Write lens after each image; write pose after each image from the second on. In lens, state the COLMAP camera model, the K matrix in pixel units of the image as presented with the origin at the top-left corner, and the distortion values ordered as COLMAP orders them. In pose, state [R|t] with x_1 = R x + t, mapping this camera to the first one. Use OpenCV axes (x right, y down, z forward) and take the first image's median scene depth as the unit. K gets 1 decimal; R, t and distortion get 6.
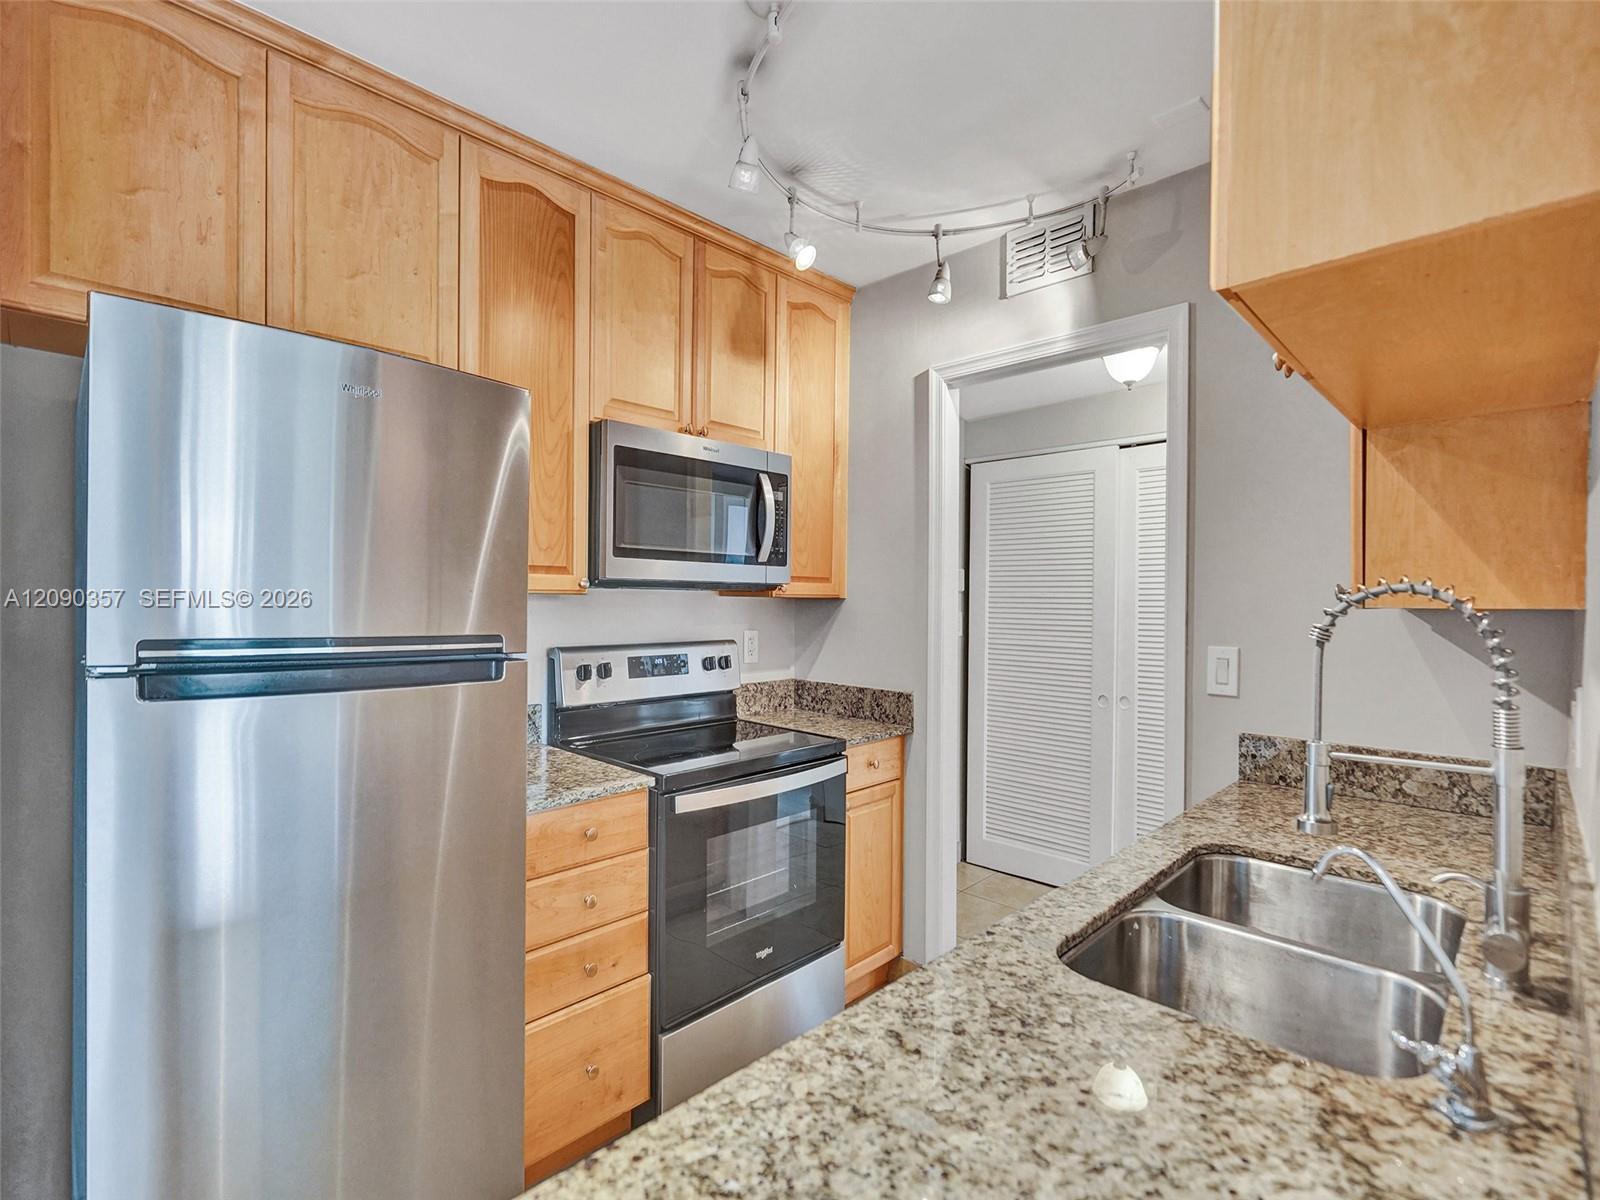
lens RADIAL K [[752.3, 0, 791.2], [0, 752.3, 608.0], [0, 0, 1]] dist [0.001619, 0.000121]
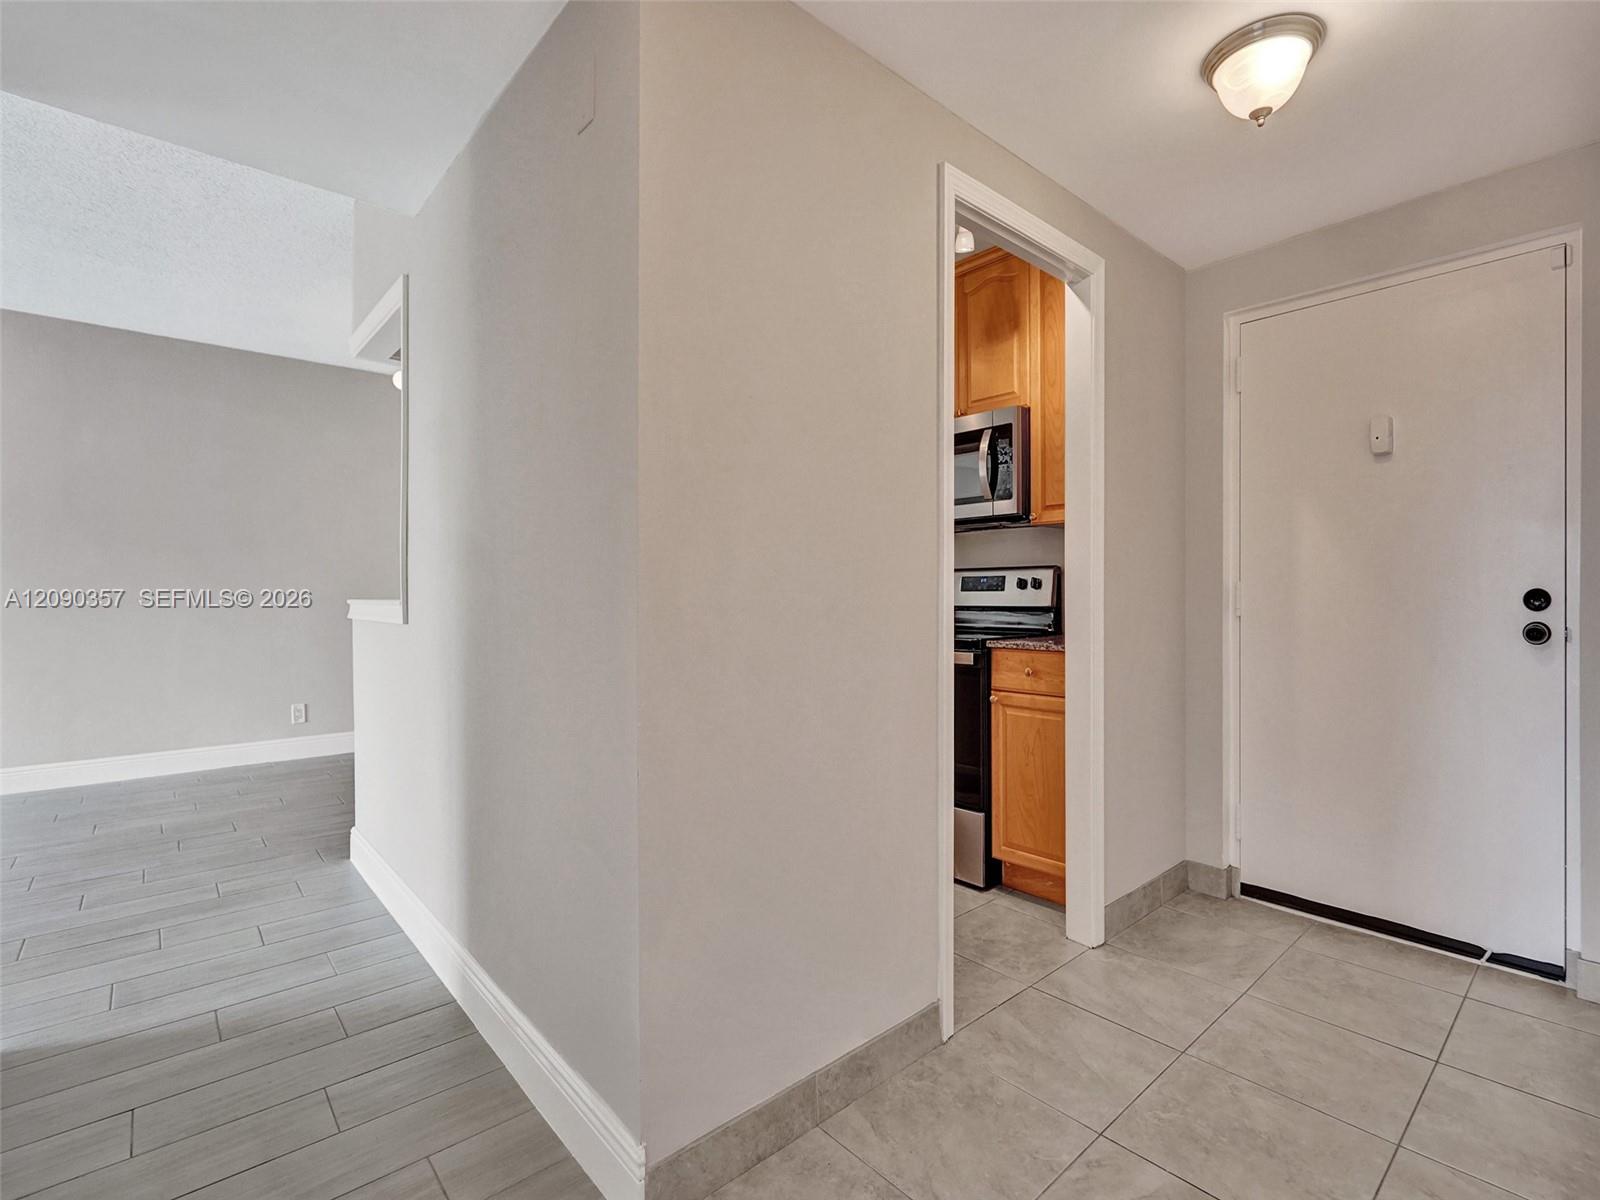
lens RADIAL K [[755.0, 0, 803.1], [0, 755.0, 595.9], [0, 0, 1]] dist [-0.003366, -0.000148]
pose [[-0.078828, -0.010814, -0.996830, 1.274481], [-0.009486, 0.999904, -0.010098, 0.120423], [0.996843, 0.008660, -0.078923, 0.807024]]
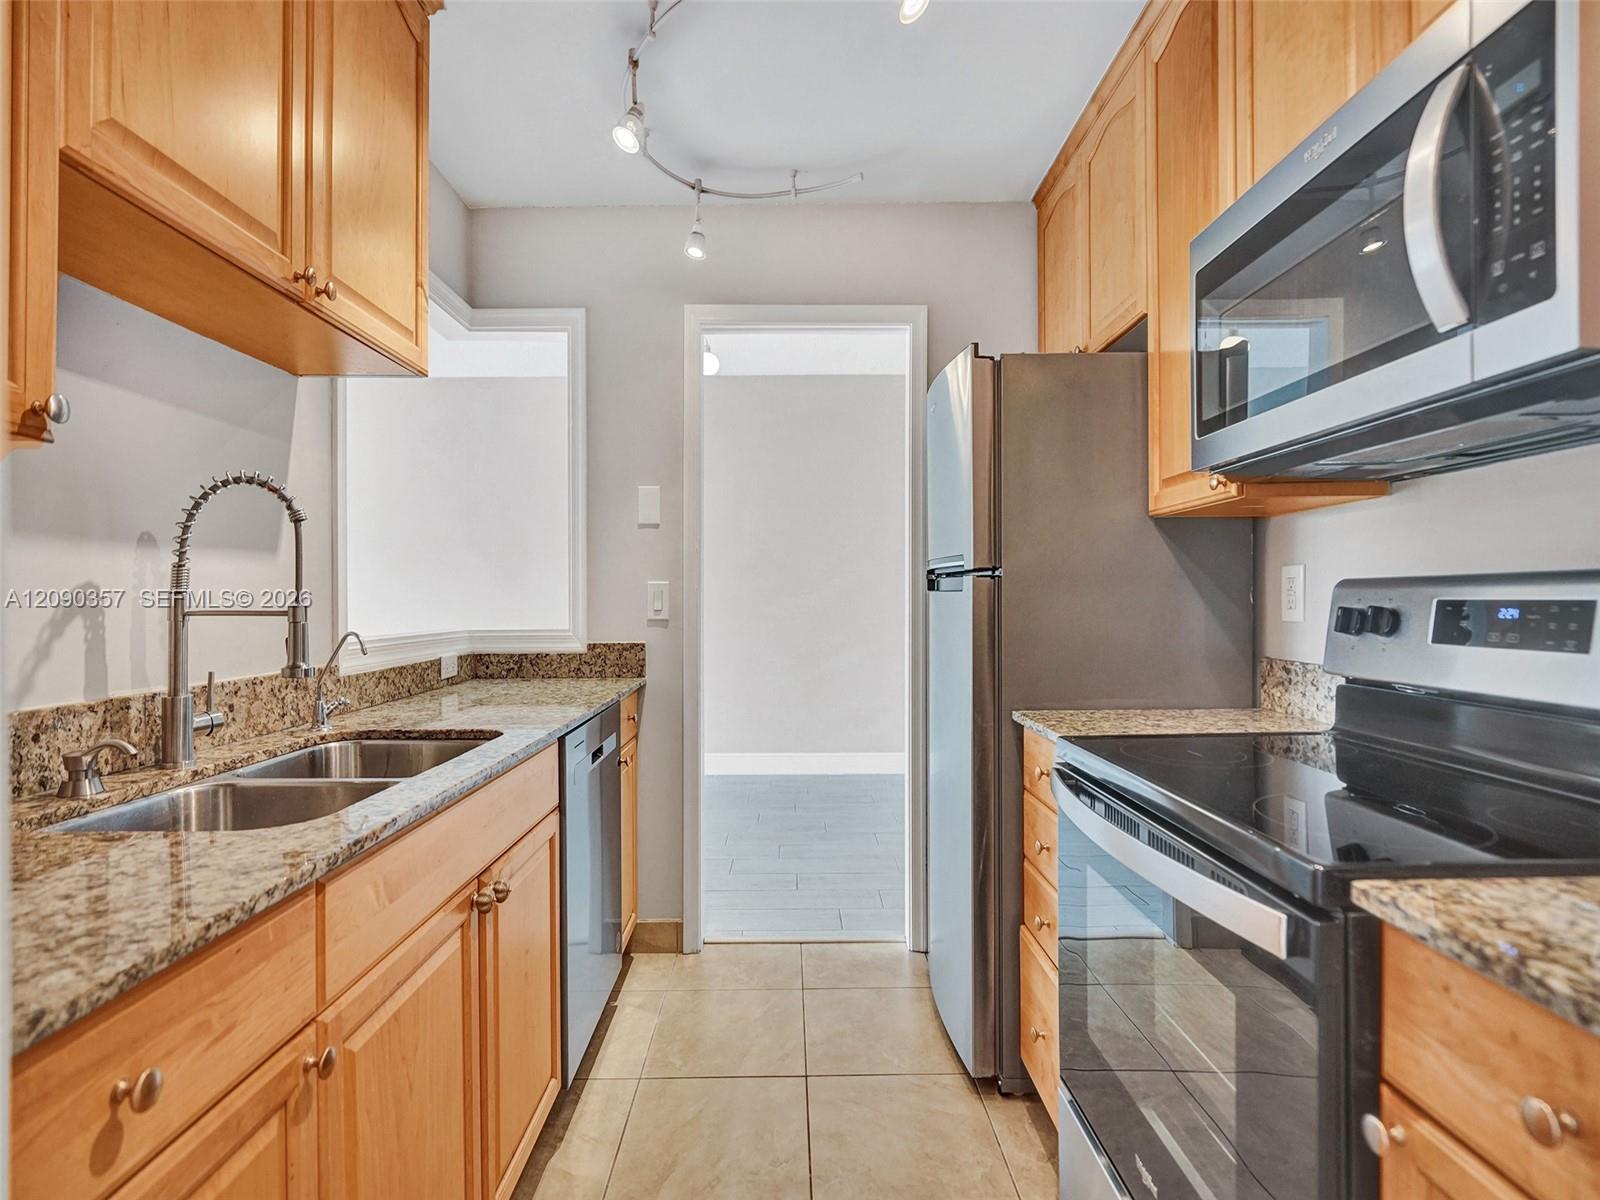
lens RADIAL K [[752.3, 0, 792.3], [0, 752.3, 602.1], [0, 0, 1]] dist [-0.000909, -0.000205]
pose [[-0.710946, -0.005531, -0.703224, 0.429704], [-0.011948, 0.999920, 0.004215, 0.069590], [0.703145, 0.011399, -0.710955, 1.054338]]
